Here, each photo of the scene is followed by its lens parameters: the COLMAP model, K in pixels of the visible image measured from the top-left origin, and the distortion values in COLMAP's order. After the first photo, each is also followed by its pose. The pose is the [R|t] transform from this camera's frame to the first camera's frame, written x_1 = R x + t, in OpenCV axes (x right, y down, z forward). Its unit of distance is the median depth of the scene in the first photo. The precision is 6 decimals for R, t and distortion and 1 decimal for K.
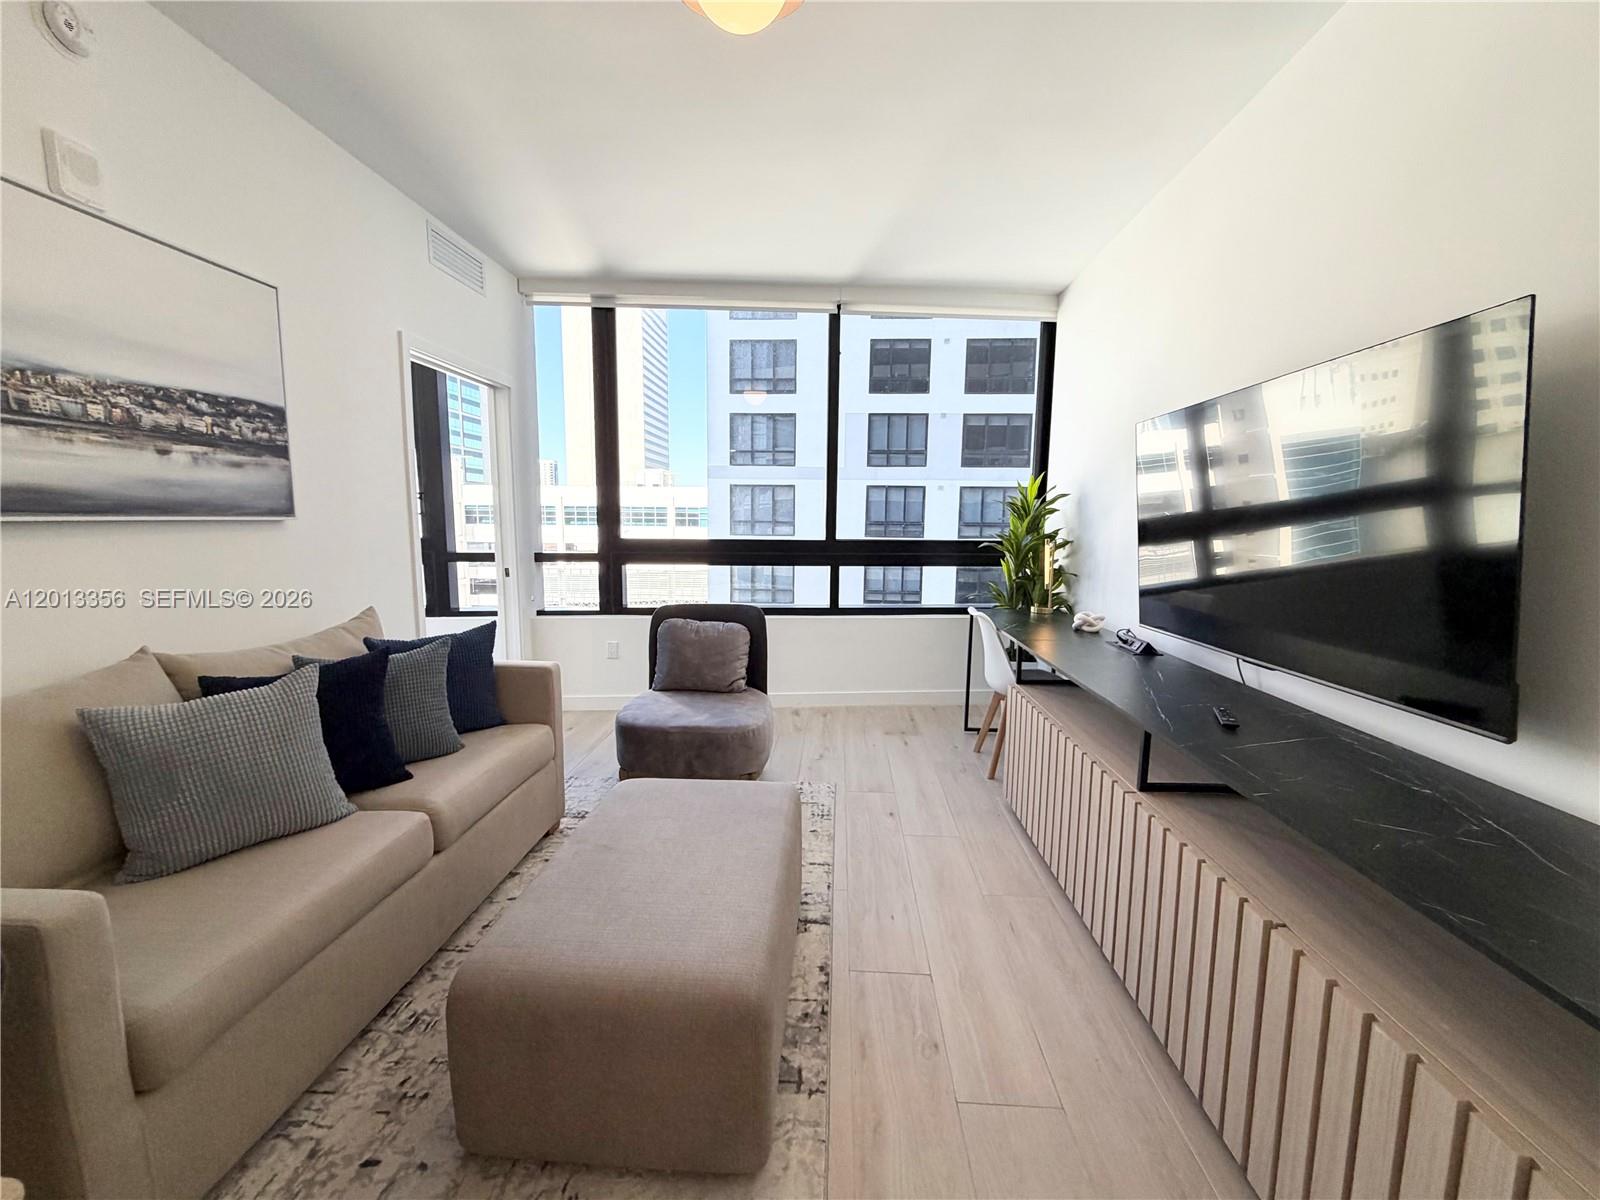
lens RADIAL K [[649.1, 0, 799.2], [0, 649.1, 605.0], [0, 0, 1]] dist [0.010757, -0.000017]
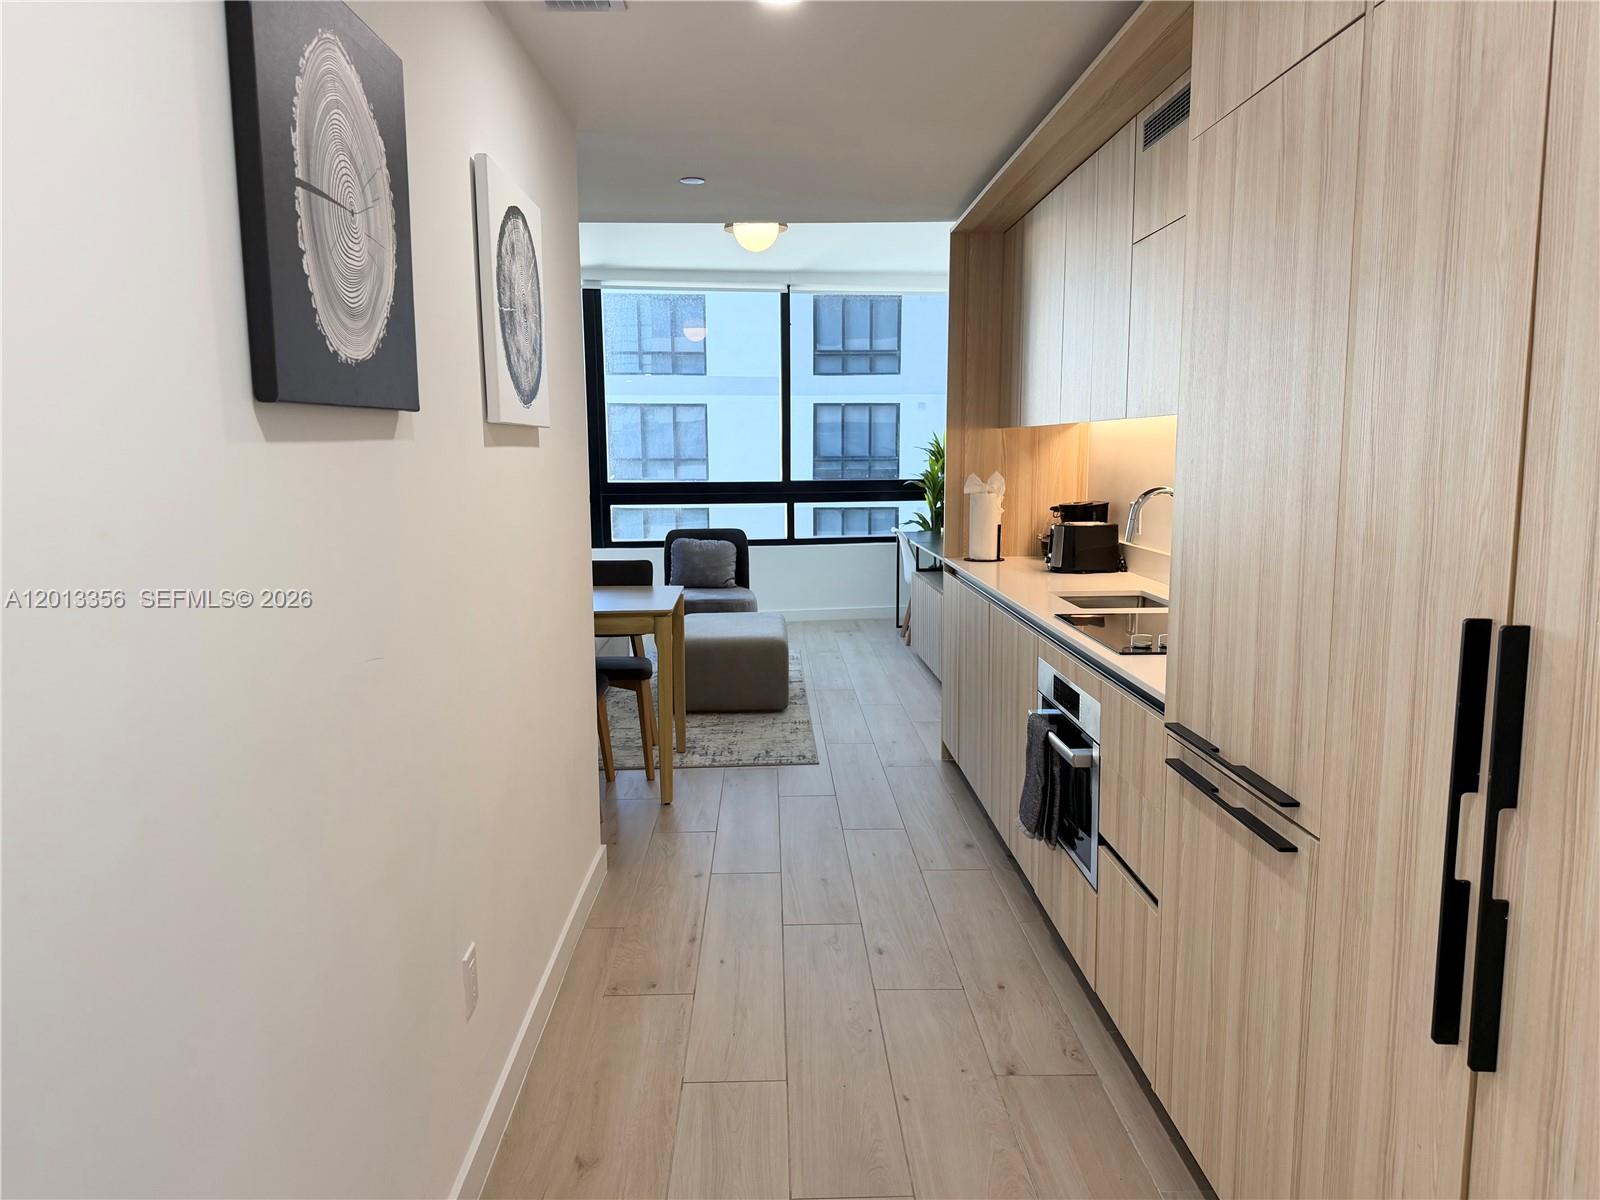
lens RADIAL K [[1169.4, 0, 805.1], [0, 1169.4, 599.3], [0, 0, 1]] dist [0.001425, -0.009293]
pose [[0.995385, -0.024583, 0.092756, -0.122442], [0.024801, 0.999692, -0.001200, 0.120422], [-0.092698, 0.003495, 0.995688, -1.145751]]
